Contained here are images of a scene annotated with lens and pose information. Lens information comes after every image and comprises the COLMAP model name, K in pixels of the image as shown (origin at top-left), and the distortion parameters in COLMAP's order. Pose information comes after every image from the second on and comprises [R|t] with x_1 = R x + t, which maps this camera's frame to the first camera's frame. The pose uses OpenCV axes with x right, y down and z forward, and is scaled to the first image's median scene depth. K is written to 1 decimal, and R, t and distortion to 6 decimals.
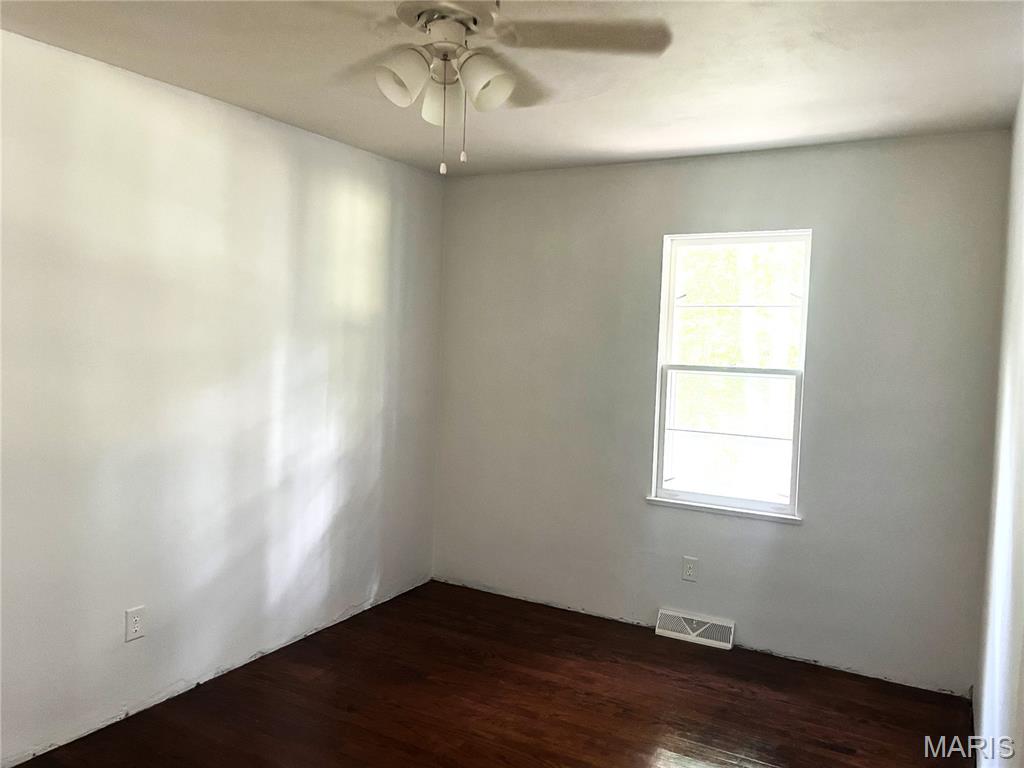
lens RADIAL K [[775.6, 0, 515.0], [0, 775.6, 385.0], [0, 0, 1]] dist [0.031952, -0.005119]
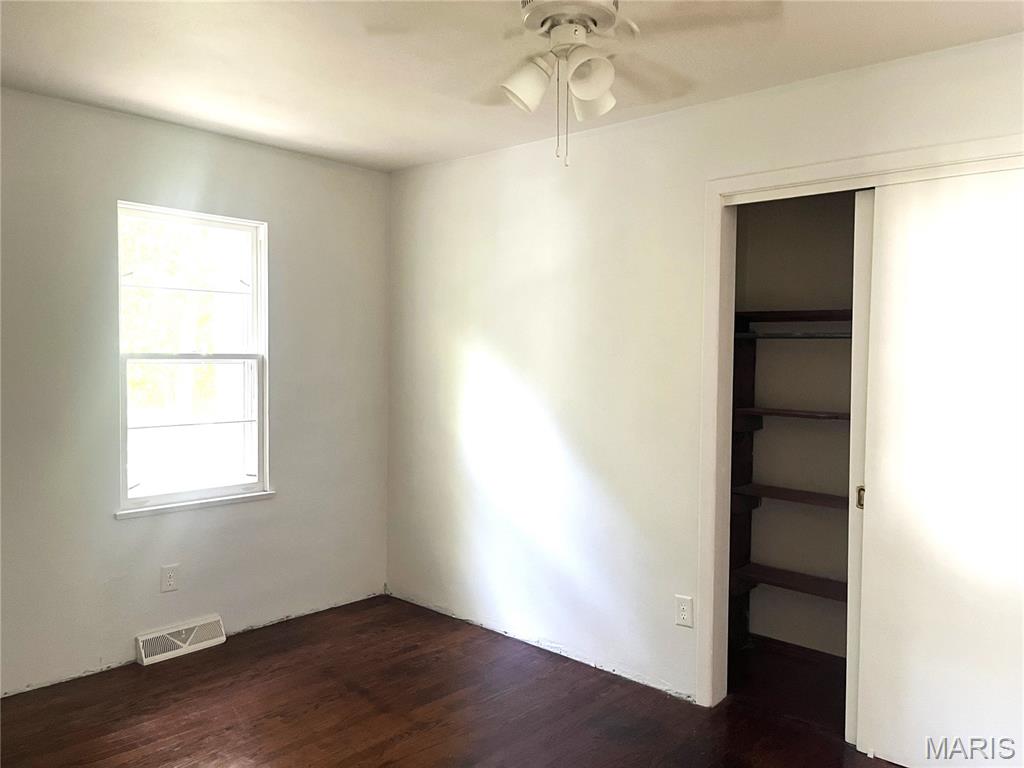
lens RADIAL K [[775.6, 0, 520.1], [0, 775.6, 383.3], [0, 0, 1]] dist [0.031952, -0.005119]
pose [[0.230492, -0.066881, 0.970773, -0.565947], [0.049579, 0.997147, 0.056926, -0.021814], [-0.971810, 0.035009, 0.233150, 0.395006]]
